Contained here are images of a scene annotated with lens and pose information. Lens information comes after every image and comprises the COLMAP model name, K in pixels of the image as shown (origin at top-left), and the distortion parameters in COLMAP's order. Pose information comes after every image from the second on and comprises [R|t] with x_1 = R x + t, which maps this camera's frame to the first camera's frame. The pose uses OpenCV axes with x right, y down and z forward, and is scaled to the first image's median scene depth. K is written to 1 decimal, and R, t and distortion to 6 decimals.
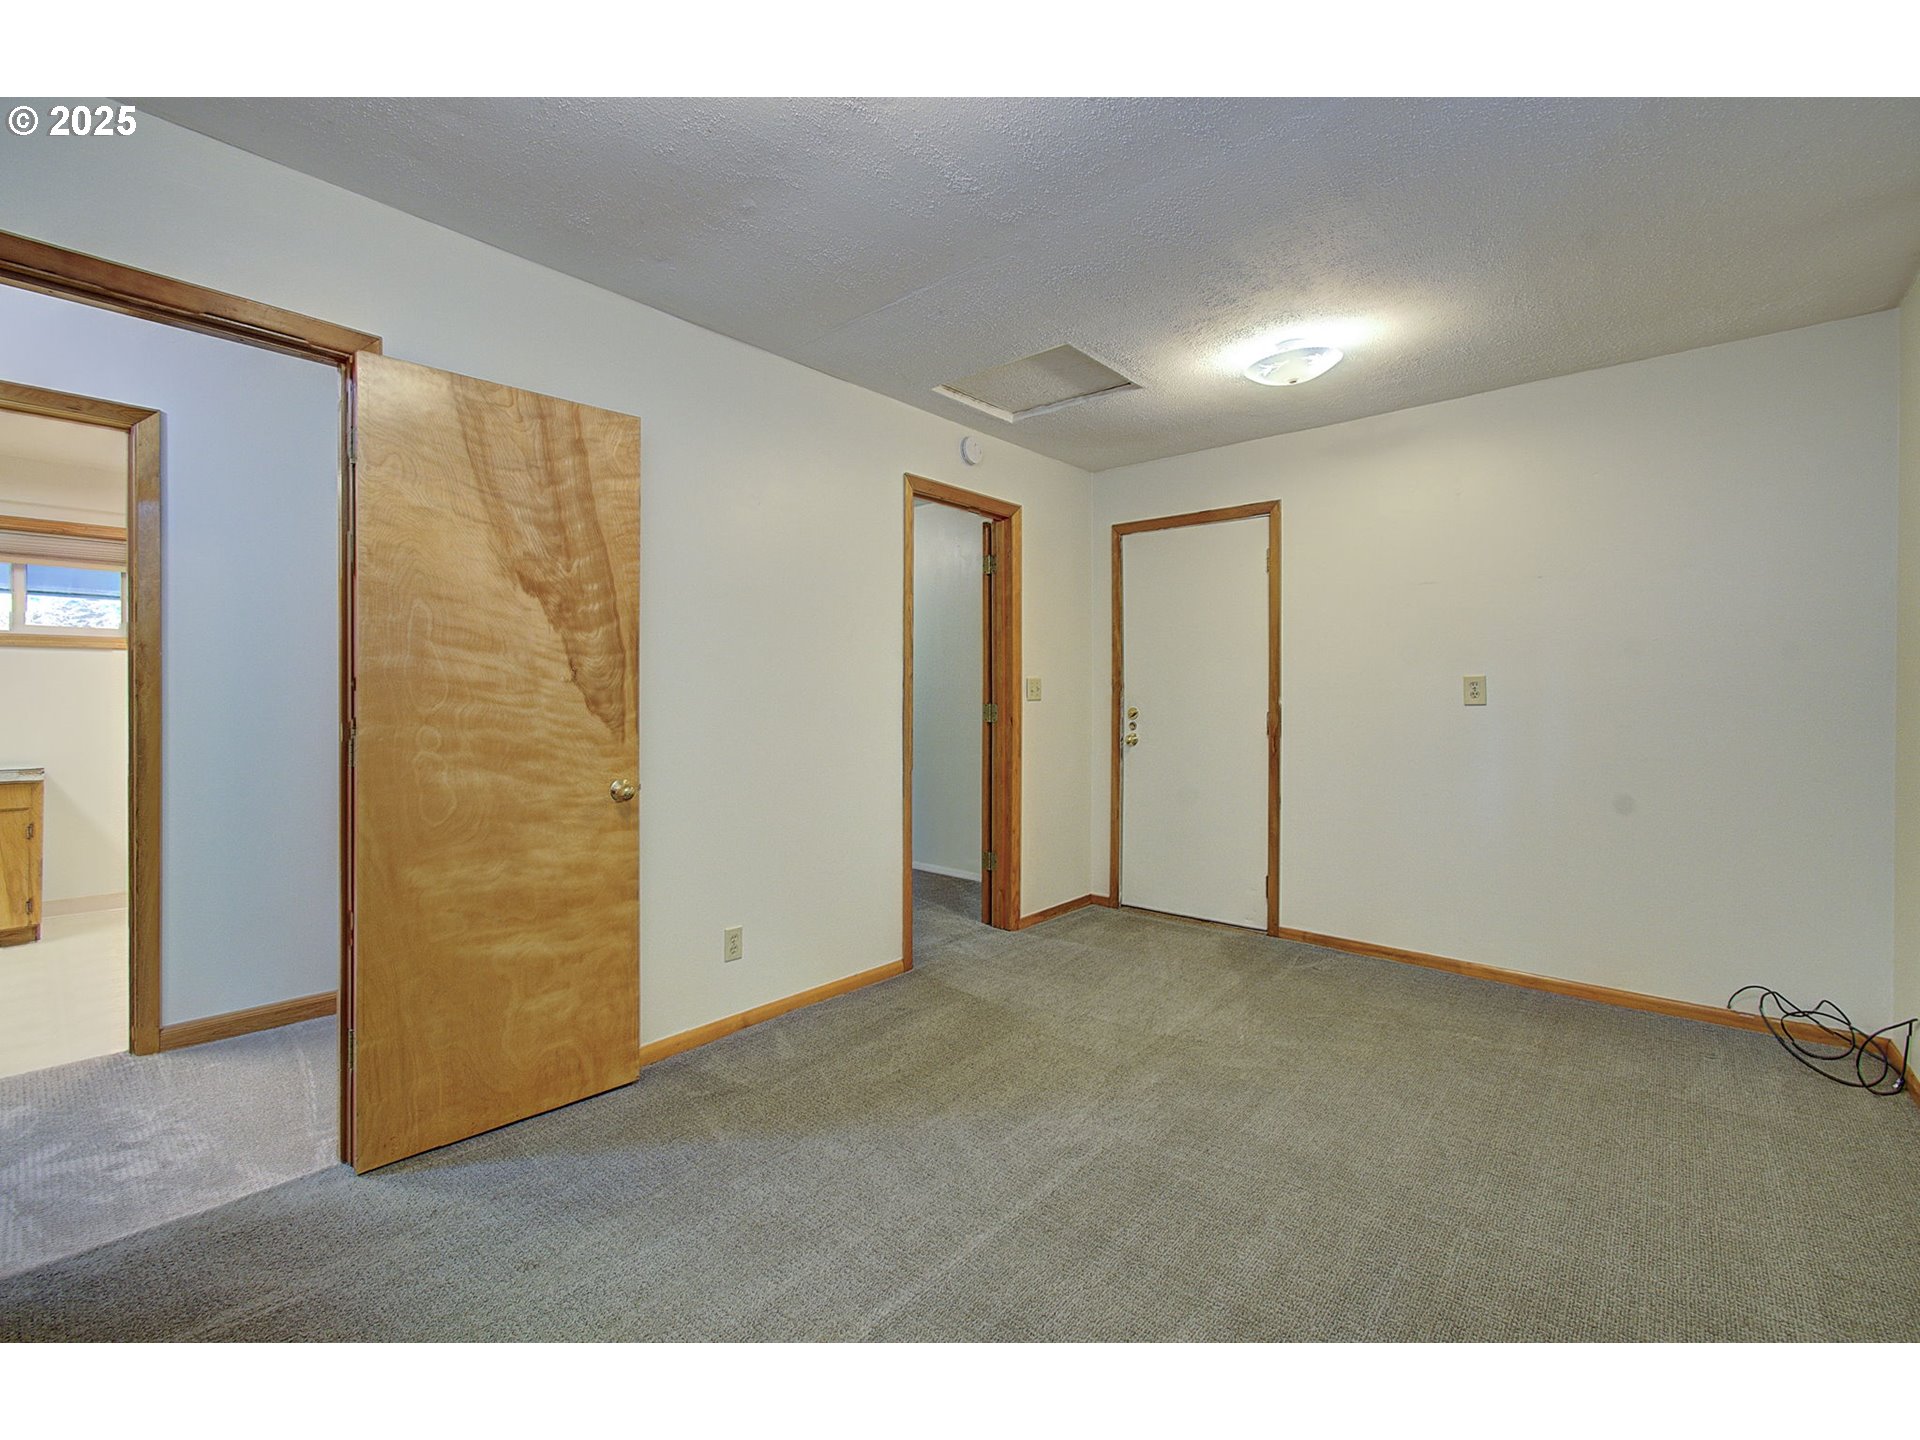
lens RADIAL K [[827.4, 0, 954.9], [0, 827.4, 693.5], [0, 0, 1]] dist [0.000821, 0.000036]
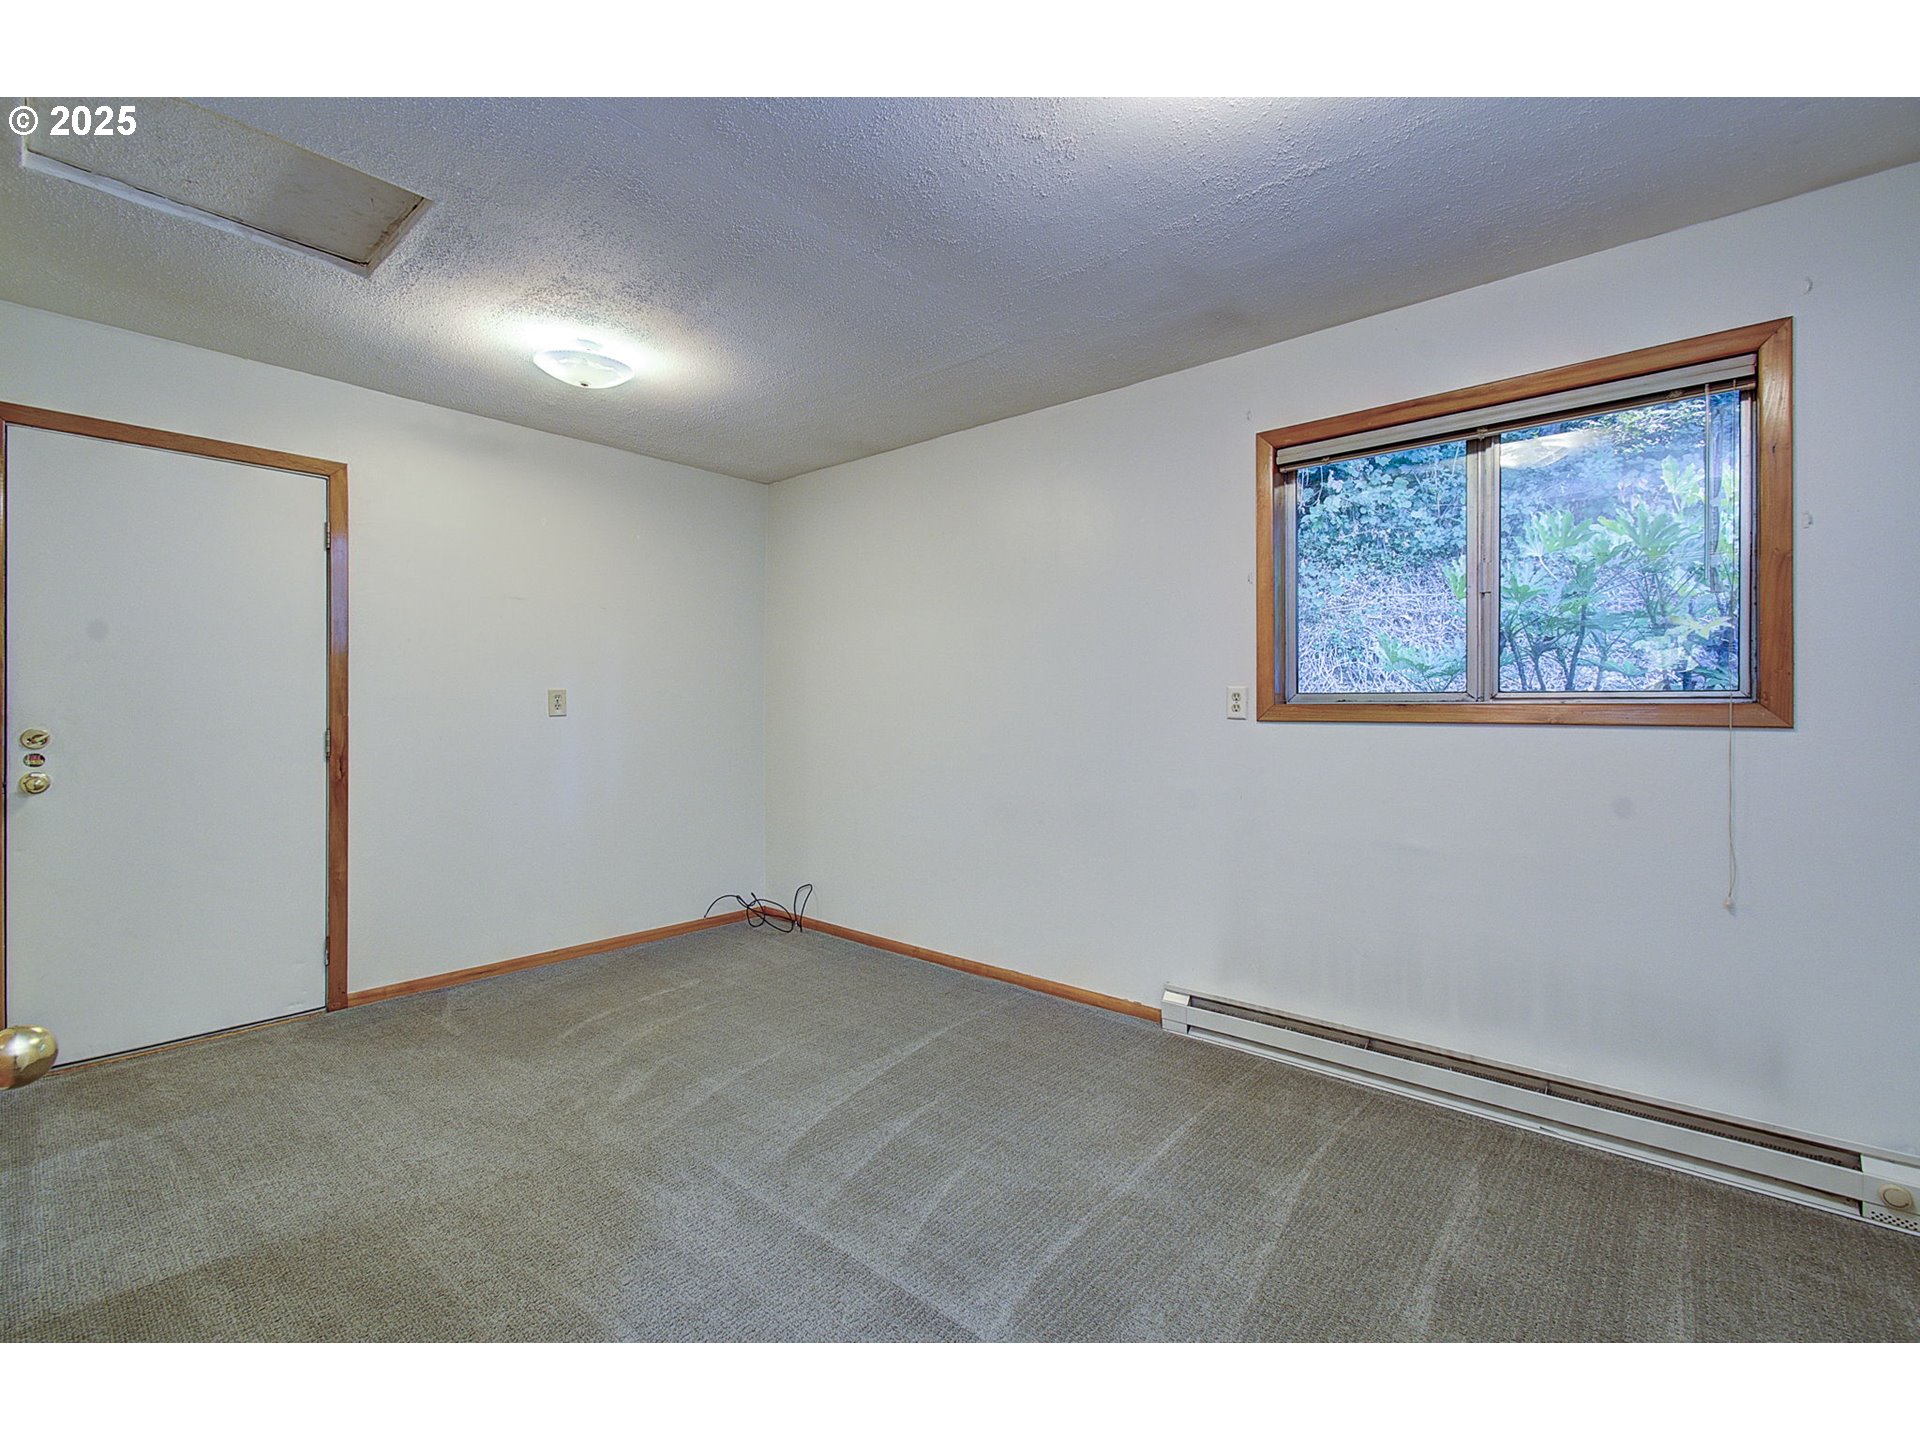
lens RADIAL K [[830.8, 0, 947.3], [0, 830.8, 713.7], [0, 0, 1]] dist [-0.028471, -0.000032]
pose [[-0.013666, -0.008303, 0.999872, -0.449727], [-0.003077, 0.999961, 0.008261, 0.000237], [-0.999902, -0.002963, -0.013691, 0.470859]]
